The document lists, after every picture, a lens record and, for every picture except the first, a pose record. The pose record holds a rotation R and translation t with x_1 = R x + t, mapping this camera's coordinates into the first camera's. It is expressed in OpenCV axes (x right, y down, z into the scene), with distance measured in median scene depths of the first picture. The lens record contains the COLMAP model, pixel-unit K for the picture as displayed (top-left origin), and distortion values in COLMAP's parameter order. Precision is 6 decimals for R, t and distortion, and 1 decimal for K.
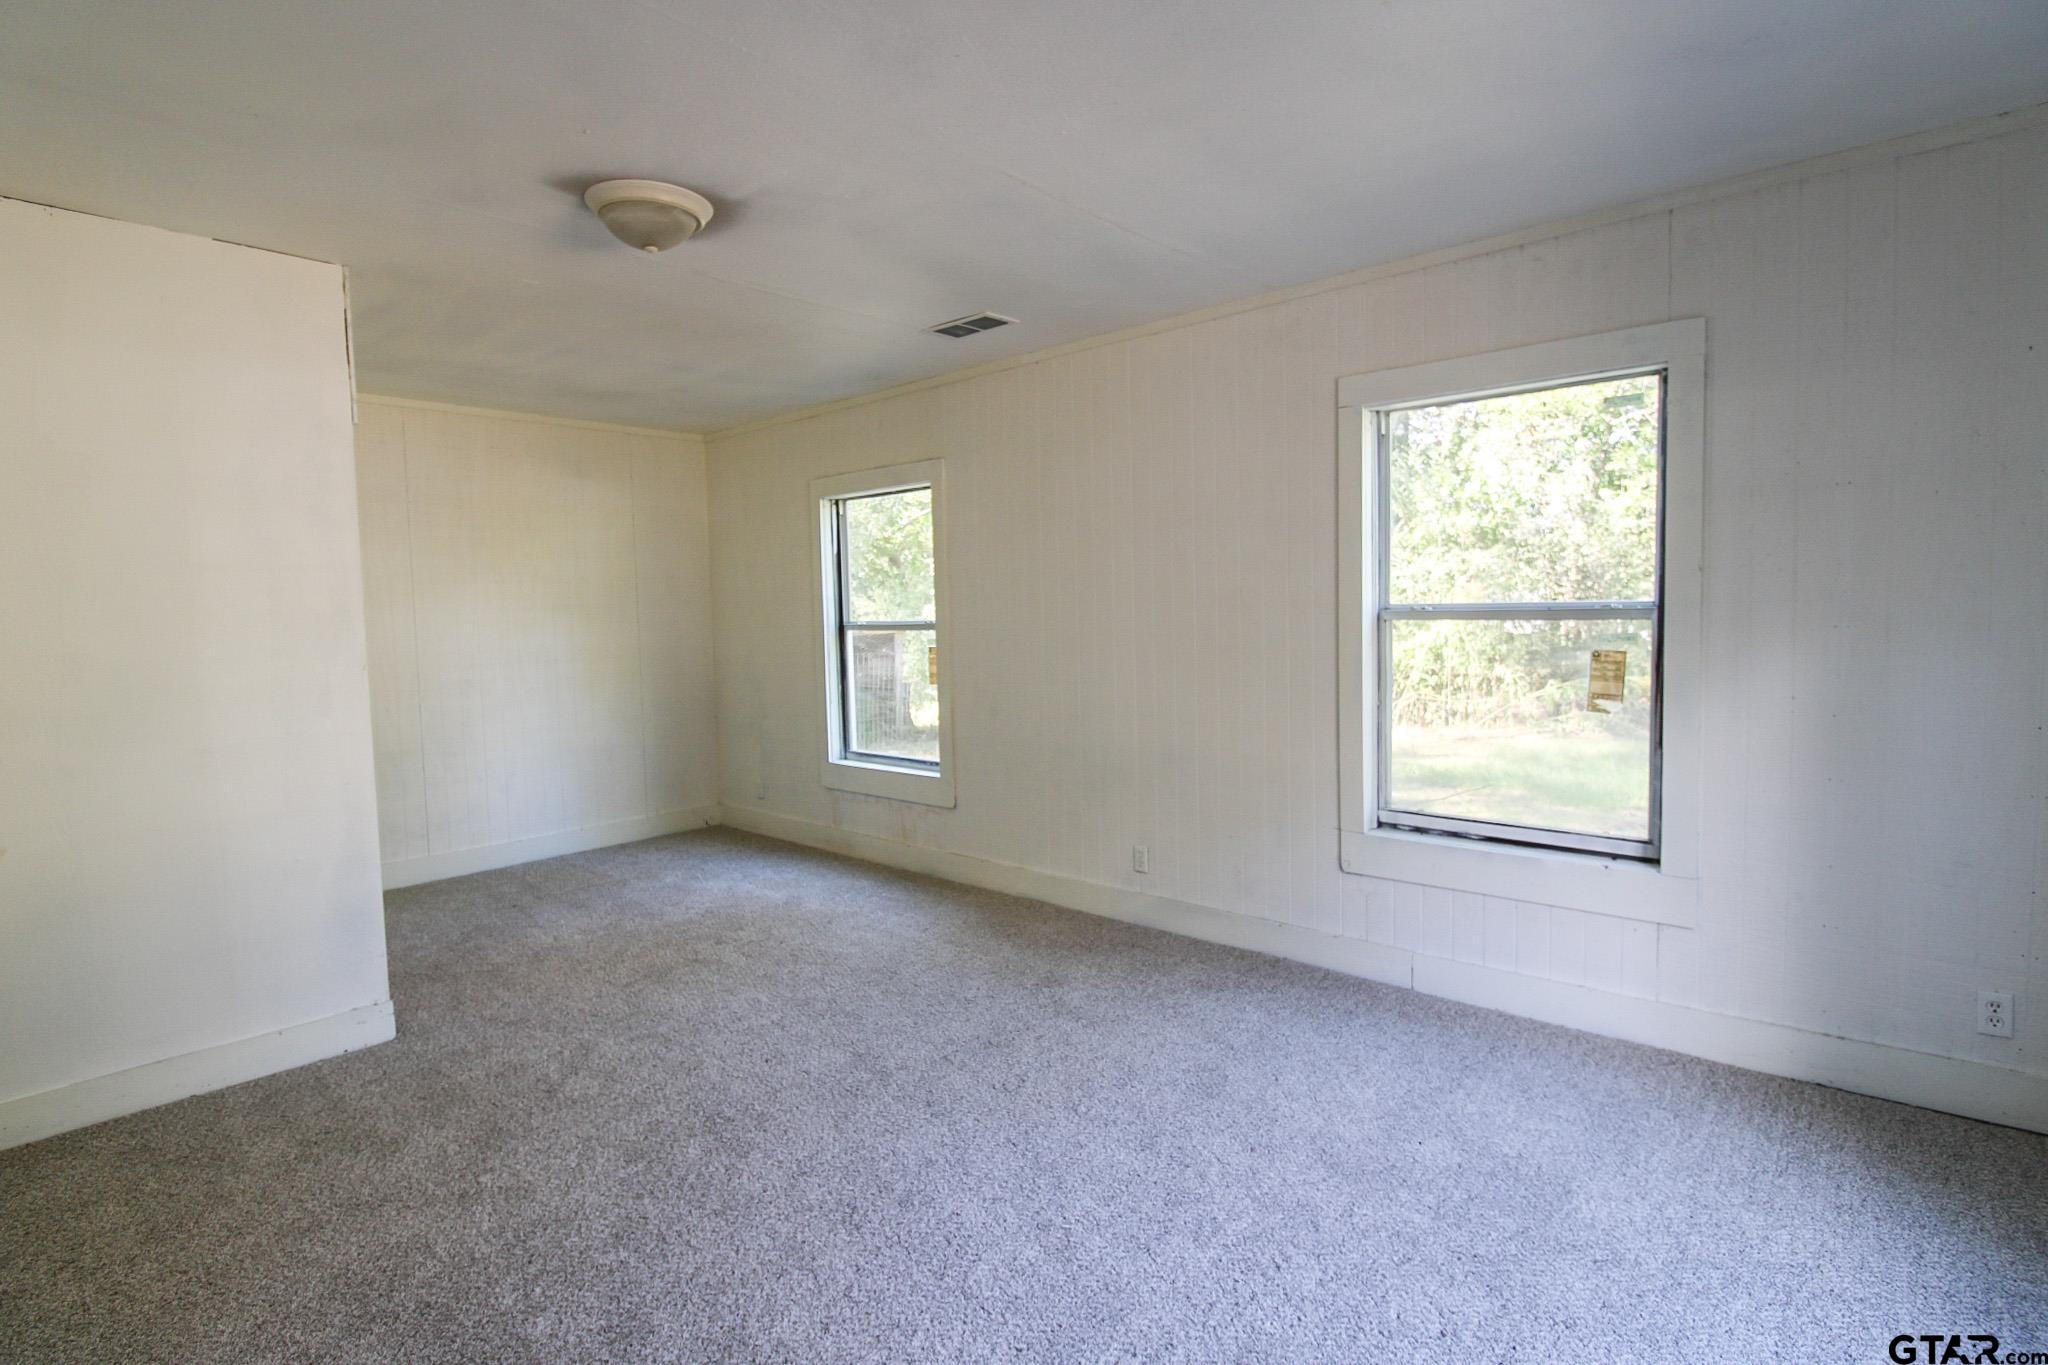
lens RADIAL K [[978.1, 0, 1030.8], [0, 978.1, 671.3], [0, 0, 1]] dist [-0.024494, -0.002052]
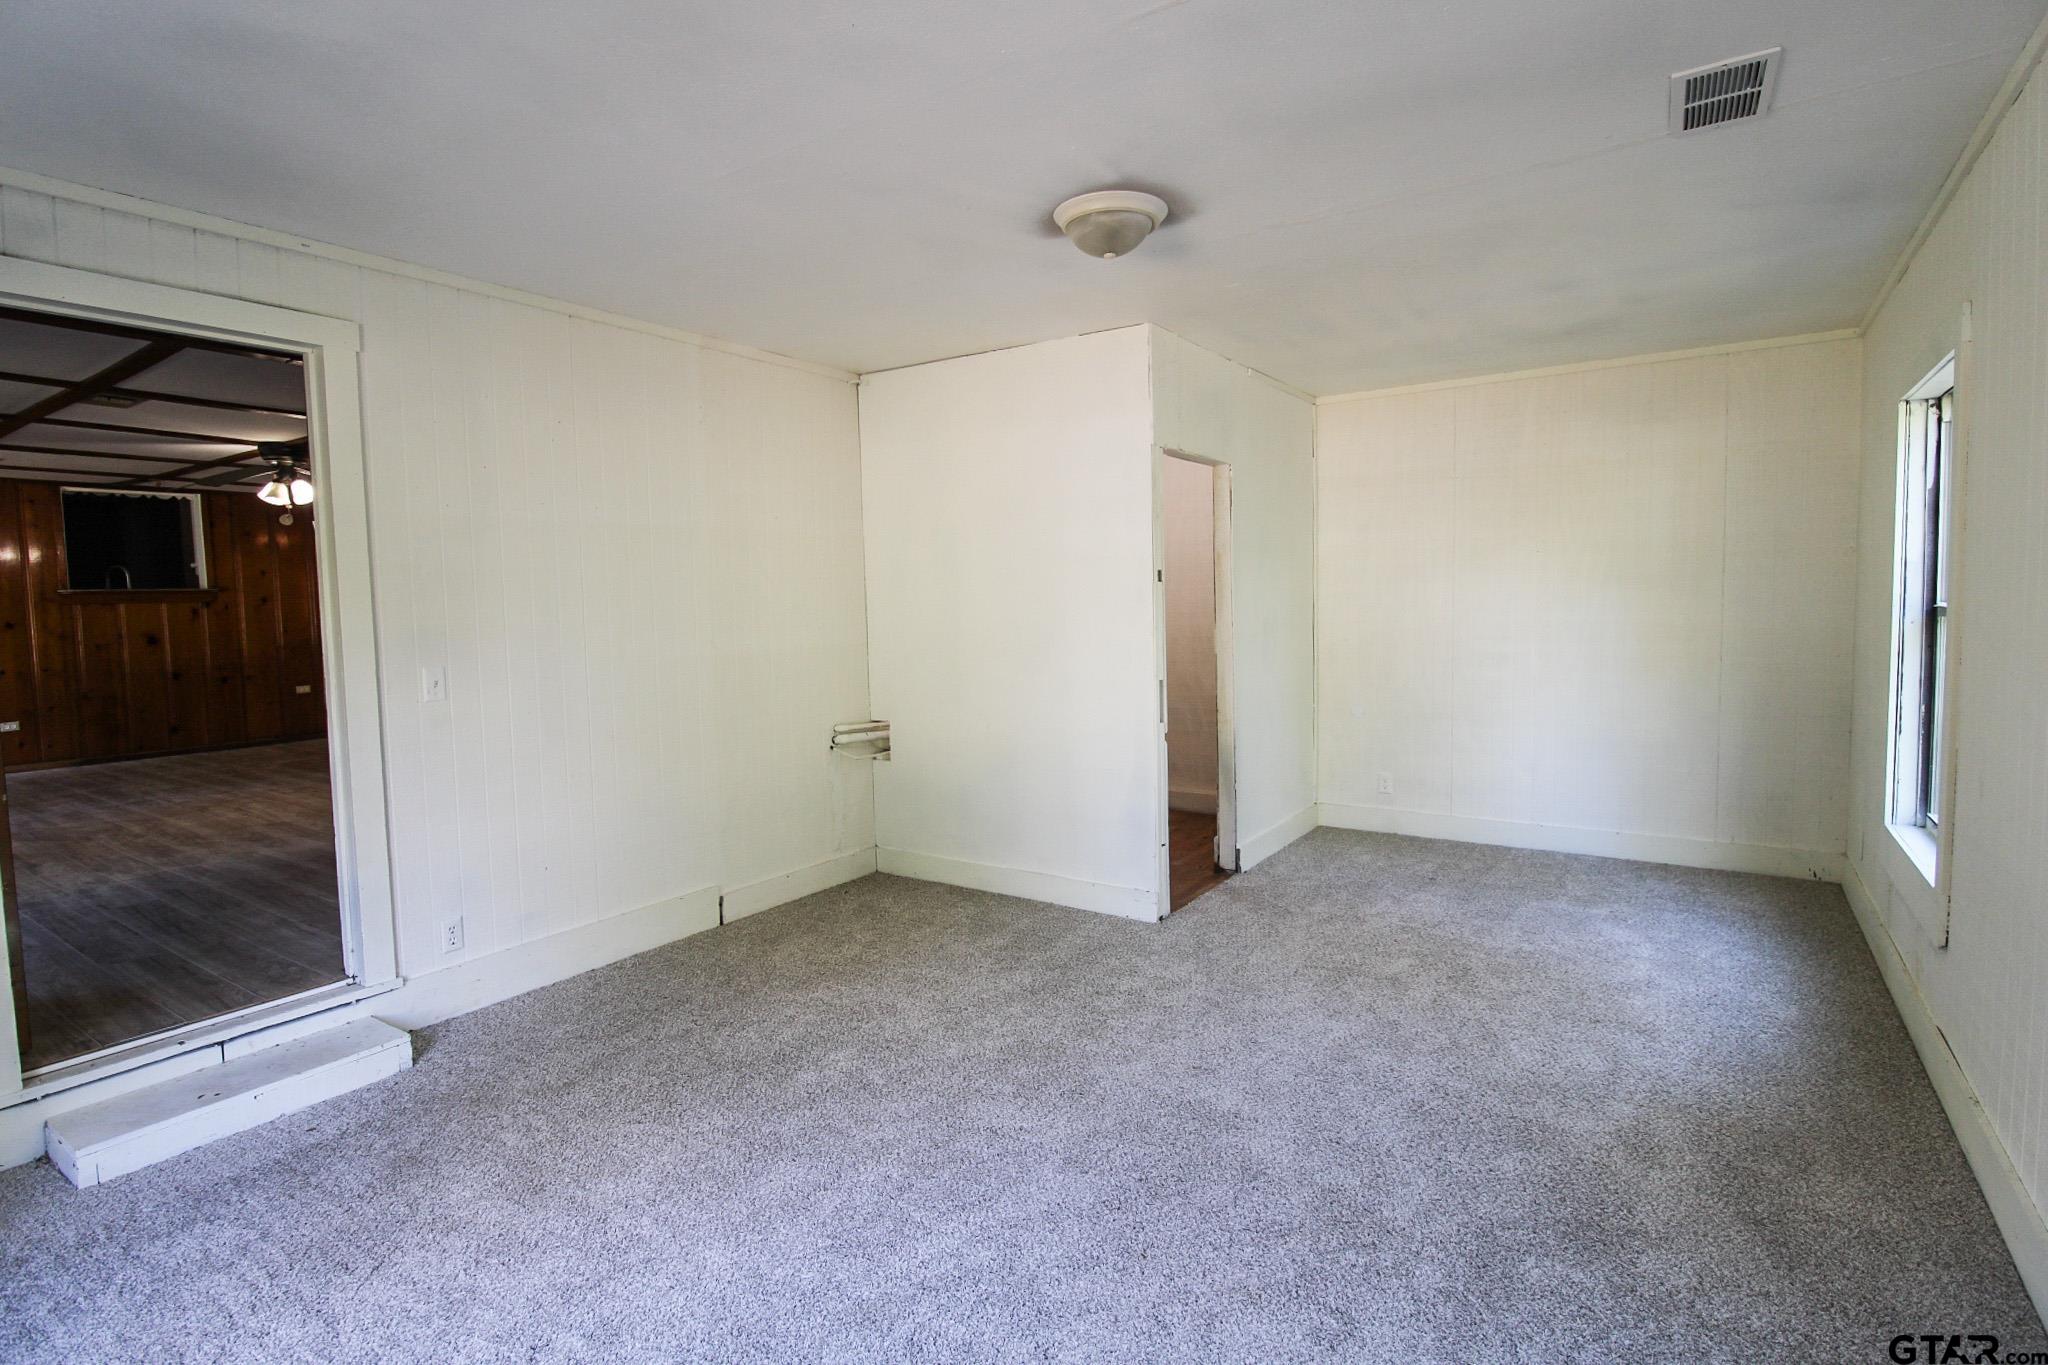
lens RADIAL K [[978.1, 0, 1024.5], [0, 978.1, 684.9], [0, 0, 1]] dist [-0.024494, -0.002052]
pose [[0.121040, 0.106247, -0.986945, 0.458807], [-0.045377, 0.993808, 0.101421, -0.048642], [0.991610, 0.032509, 0.125112, 0.519995]]
